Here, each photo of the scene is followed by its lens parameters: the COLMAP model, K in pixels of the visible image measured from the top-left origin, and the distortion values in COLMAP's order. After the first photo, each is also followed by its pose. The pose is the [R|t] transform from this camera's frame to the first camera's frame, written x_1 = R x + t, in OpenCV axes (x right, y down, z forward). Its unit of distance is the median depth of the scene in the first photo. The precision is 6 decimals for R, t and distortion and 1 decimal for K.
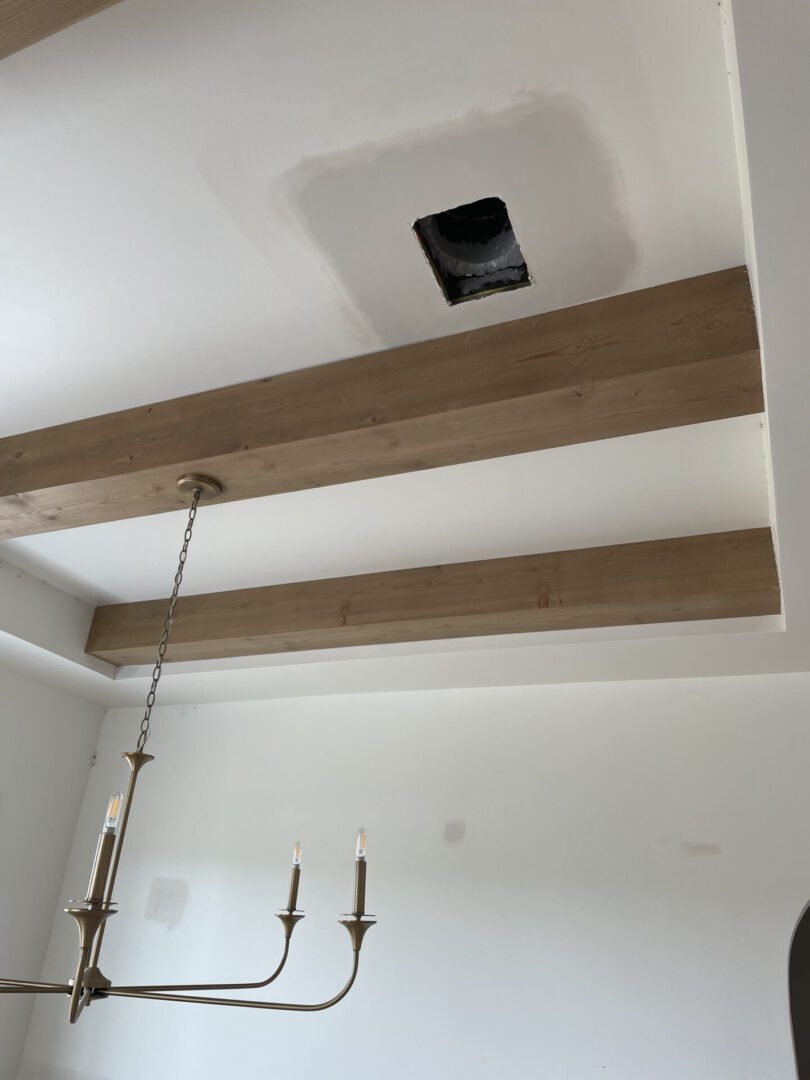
lens RADIAL K [[820.0, 0, 405.0], [0, 820.0, 540.0], [0, 0, 1]] dist [0.082691, -0.092976]
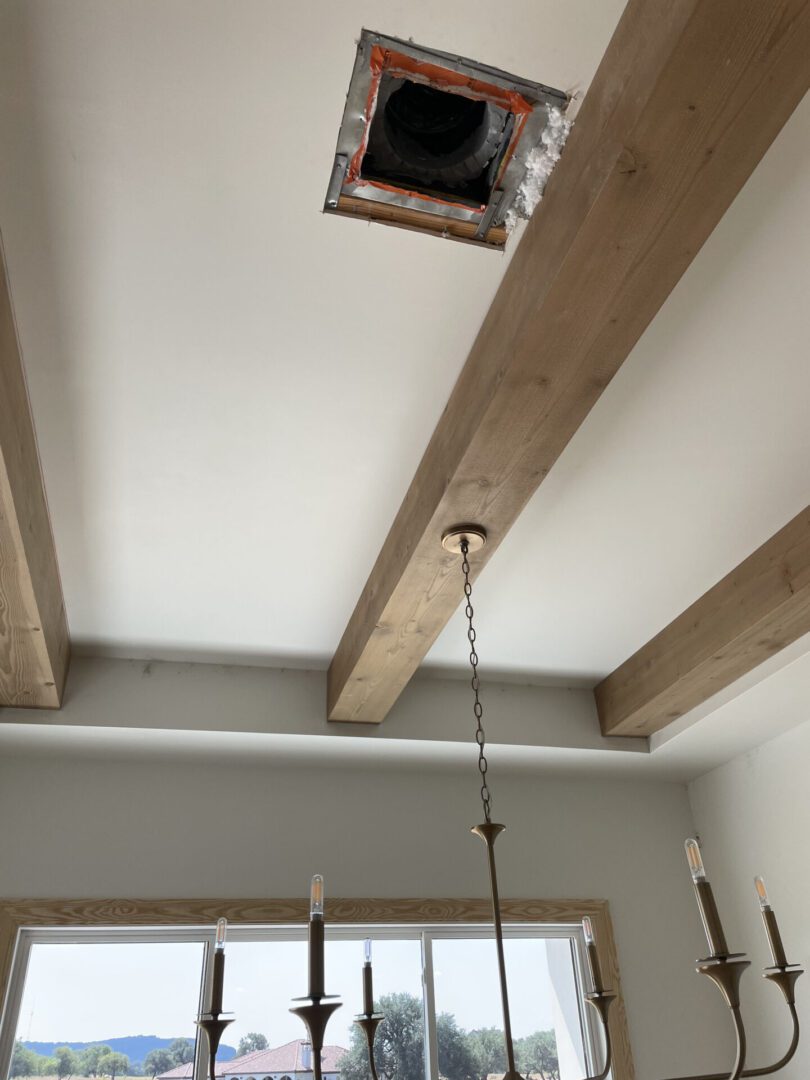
lens RADIAL K [[804.3, 0, 405.0], [0, 804.3, 512.0], [0, 0, 1]] dist [0.094199, -0.246577]
pose [[0.612338, -0.512284, -0.602168, 0.270732], [0.422388, 0.855832, -0.298563, 0.148714], [0.668304, -0.071527, 0.740442, 0.255170]]
